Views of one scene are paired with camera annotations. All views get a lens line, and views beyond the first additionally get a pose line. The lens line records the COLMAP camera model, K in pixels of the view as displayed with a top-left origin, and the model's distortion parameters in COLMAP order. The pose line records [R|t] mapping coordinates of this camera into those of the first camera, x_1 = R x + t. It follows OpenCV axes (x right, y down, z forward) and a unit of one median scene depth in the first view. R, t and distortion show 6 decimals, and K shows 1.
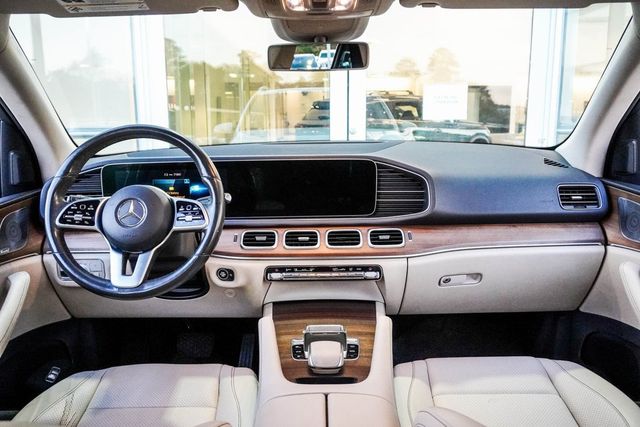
lens RADIAL K [[538.4, 0, 320.0], [0, 538.4, 213.5], [0, 0, 1]] dist [0.000666, -0.000886]
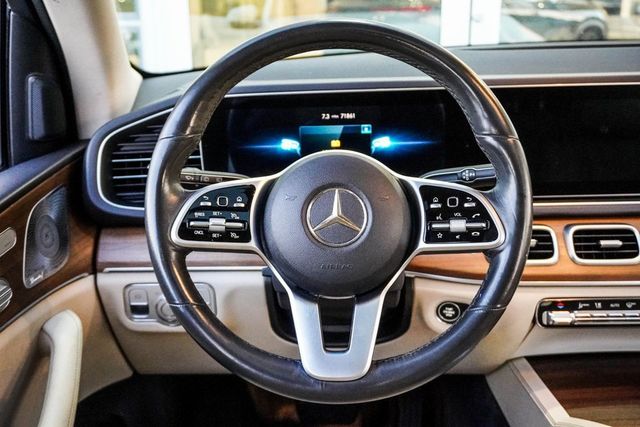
lens RADIAL K [[726.9, 0, 320.0], [0, 726.9, 213.5], [0, 0, 1]] dist [0.017427, 0.006710]
pose [[0.999916, -0.006904, -0.010969, -0.297304], [0.008111, 0.993430, 0.114158, -0.062087], [0.010108, -0.114237, 0.993402, 0.317521]]
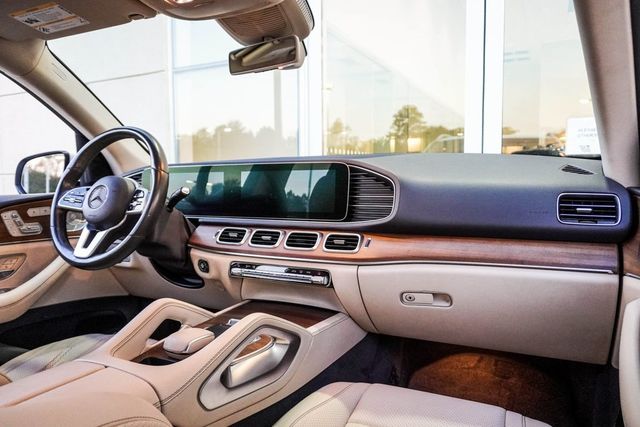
lens RADIAL K [[471.0, 0, 320.0], [0, 471.0, 213.5], [0, 0, 1]] dist [-0.000689, 0.000340]
pose [[0.891307, 0.041661, -0.451482, 0.460468], [-0.083803, 0.993750, -0.073742, 0.058499], [0.445588, 0.103563, 0.889228, 0.248872]]
